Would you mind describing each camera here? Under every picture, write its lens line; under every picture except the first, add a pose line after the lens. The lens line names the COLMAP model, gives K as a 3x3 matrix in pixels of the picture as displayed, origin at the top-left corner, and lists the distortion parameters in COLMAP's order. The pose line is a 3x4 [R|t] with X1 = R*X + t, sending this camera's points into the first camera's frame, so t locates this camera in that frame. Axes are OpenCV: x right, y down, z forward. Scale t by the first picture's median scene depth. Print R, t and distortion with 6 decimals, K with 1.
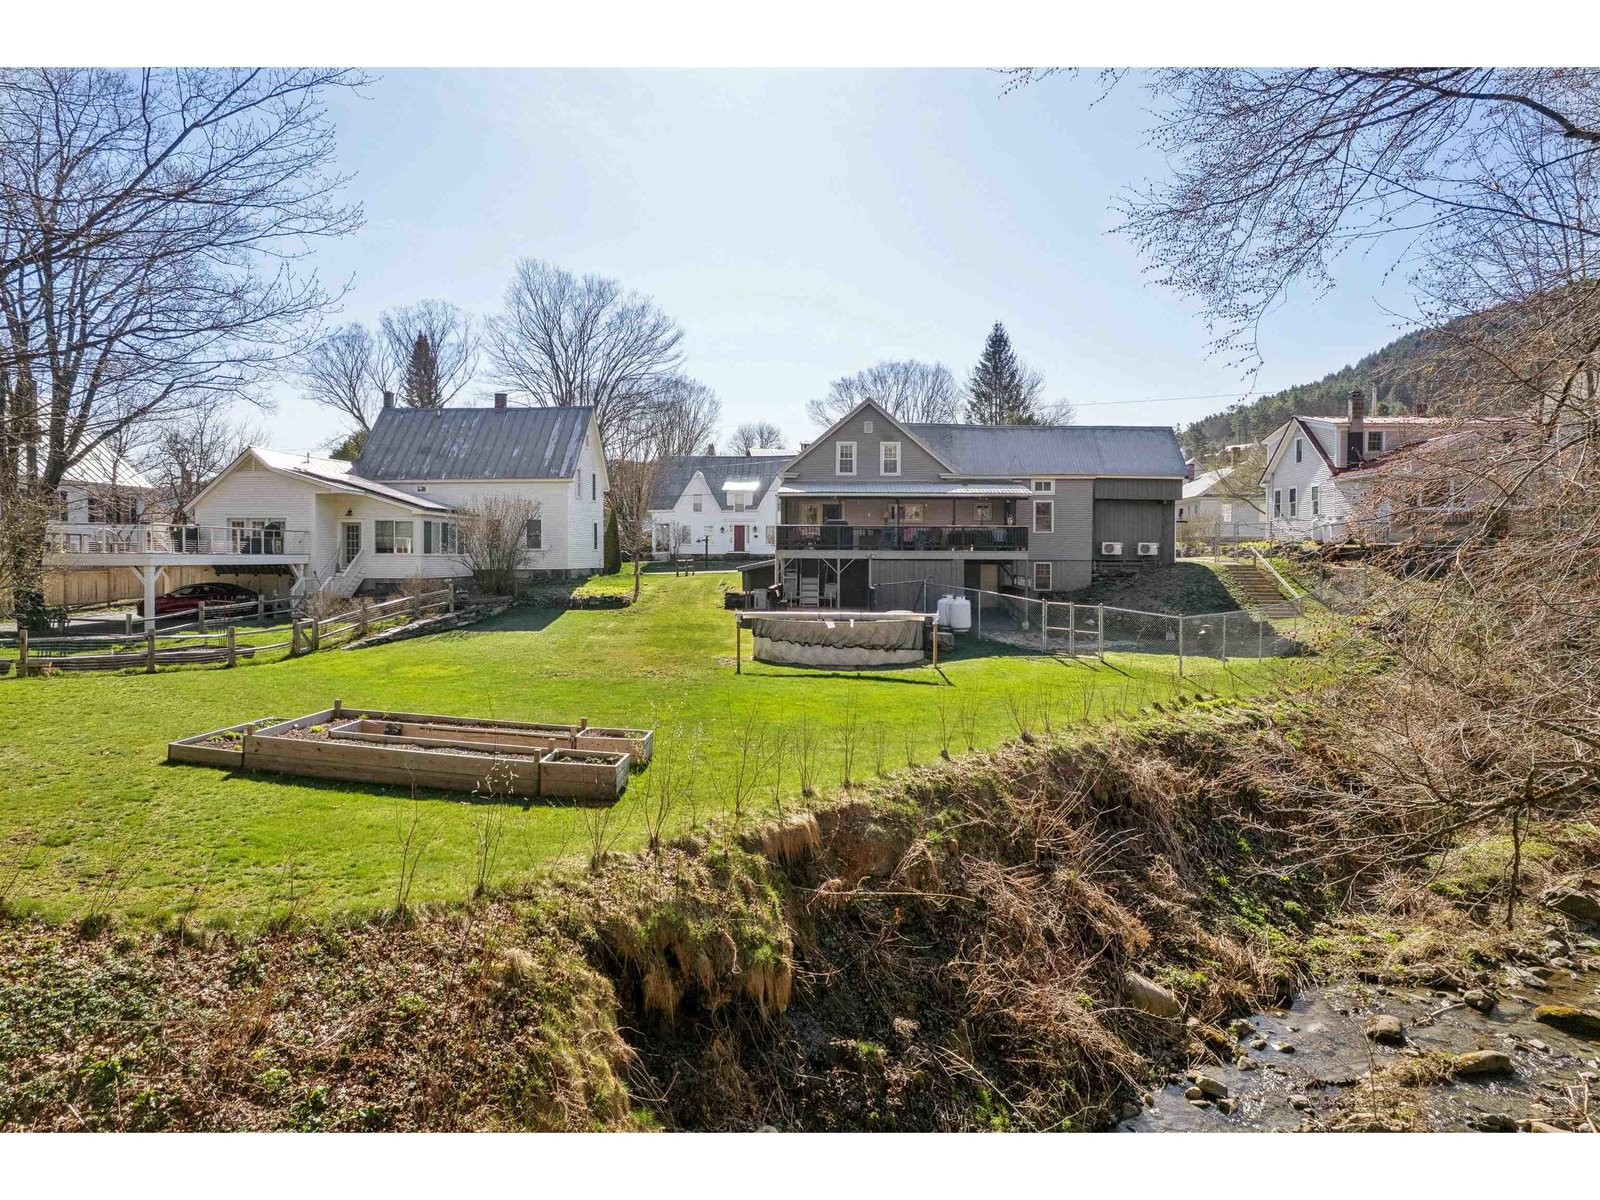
lens RADIAL K [[1018.8, 0, 800.0], [0, 1018.8, 600.0], [0, 0, 1]] dist [-0.086695, 0.081447]
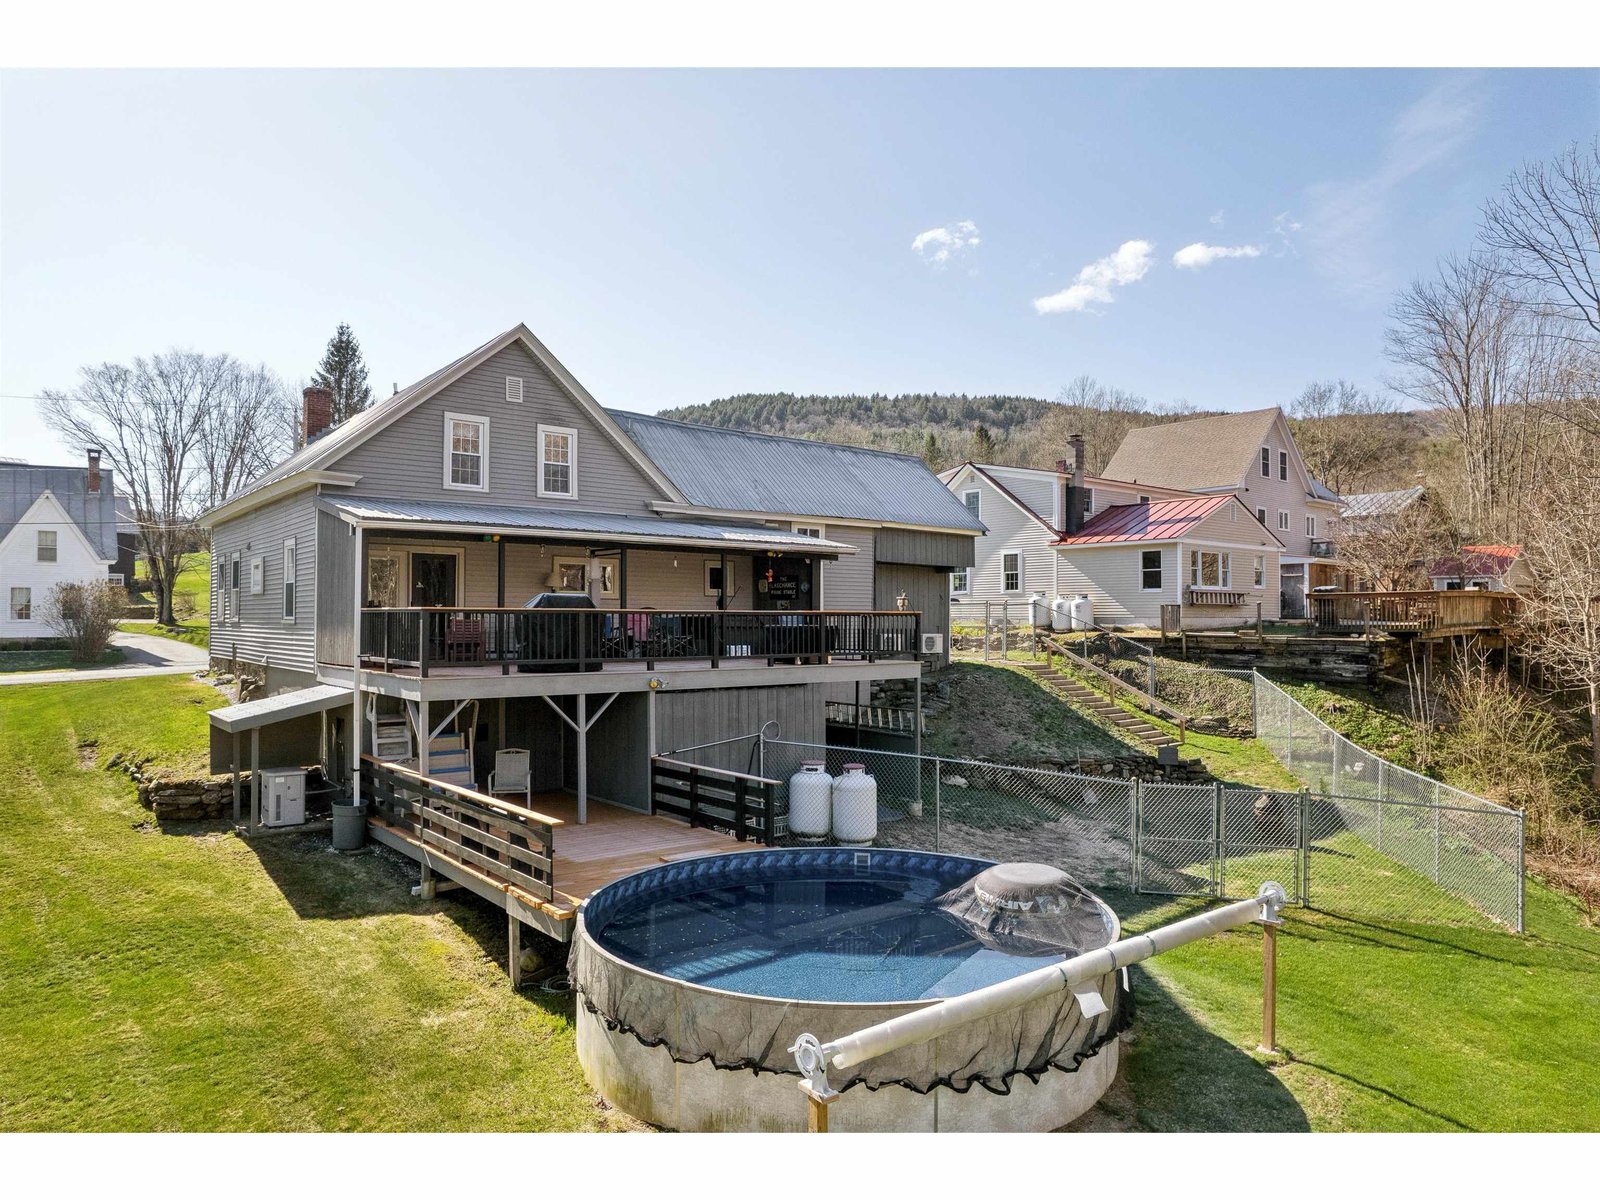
lens RADIAL K [[1018.8, 0, 800.0], [0, 1018.8, 600.0], [0, 0, 1]] dist [-0.086695, 0.081447]
pose [[0.747124, 0.011152, 0.664591, -0.138548], [0.028076, 0.998437, -0.048317, -0.049153], [-0.664091, 0.054758, 0.745644, 0.578089]]
